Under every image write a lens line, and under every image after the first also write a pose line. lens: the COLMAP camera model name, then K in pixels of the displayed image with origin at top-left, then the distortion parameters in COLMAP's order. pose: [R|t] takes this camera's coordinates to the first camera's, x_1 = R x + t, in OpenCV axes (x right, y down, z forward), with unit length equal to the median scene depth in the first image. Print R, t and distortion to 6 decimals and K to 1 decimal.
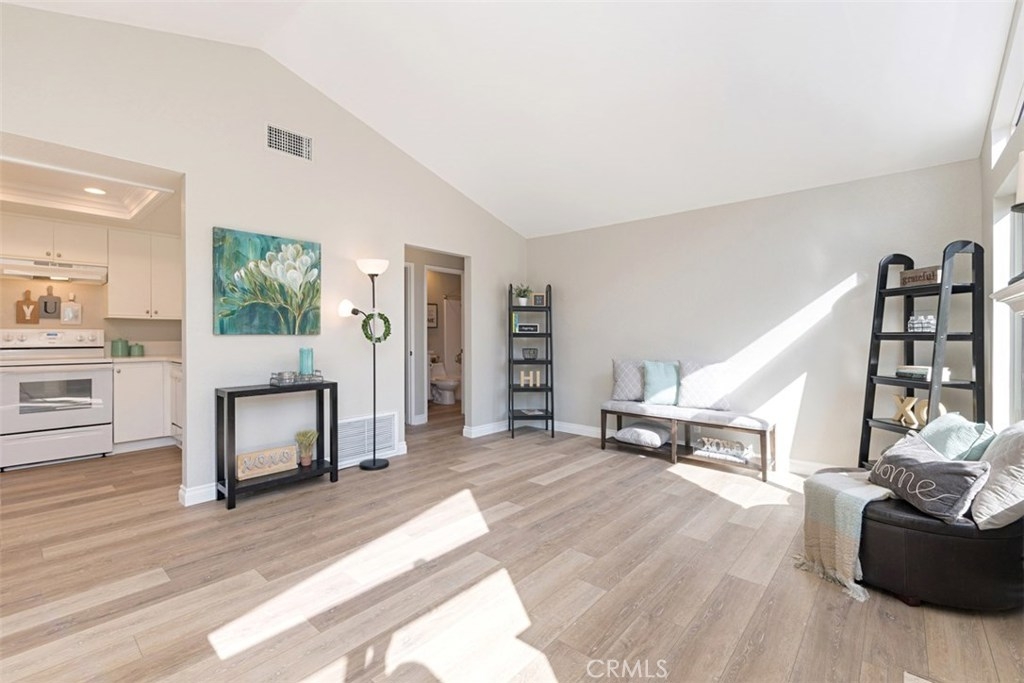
lens RADIAL K [[457.3, 0, 512.0], [0, 457.3, 341.5], [0, 0, 1]] dist [-0.000777, -0.000367]
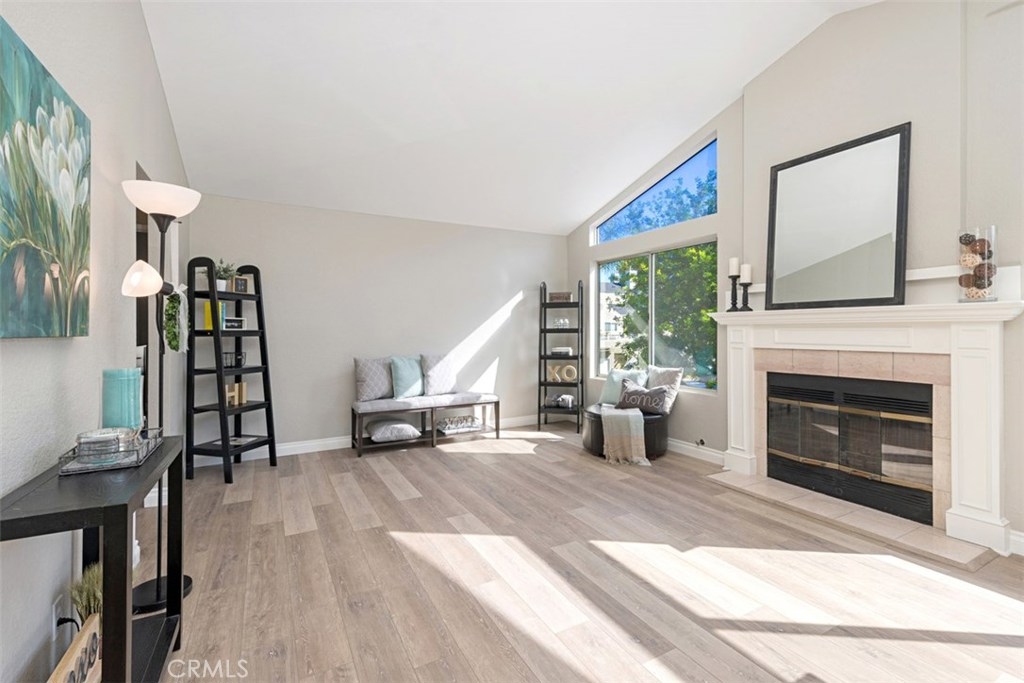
lens RADIAL K [[456.5, 0, 522.5], [0, 456.5, 333.0], [0, 0, 1]] dist [-0.000165, -0.000019]
pose [[0.315988, -0.009652, 0.948714, -0.747622], [0.020279, 0.999789, 0.003418, -0.011998], [-0.948547, 0.018159, 0.316116, 0.526422]]
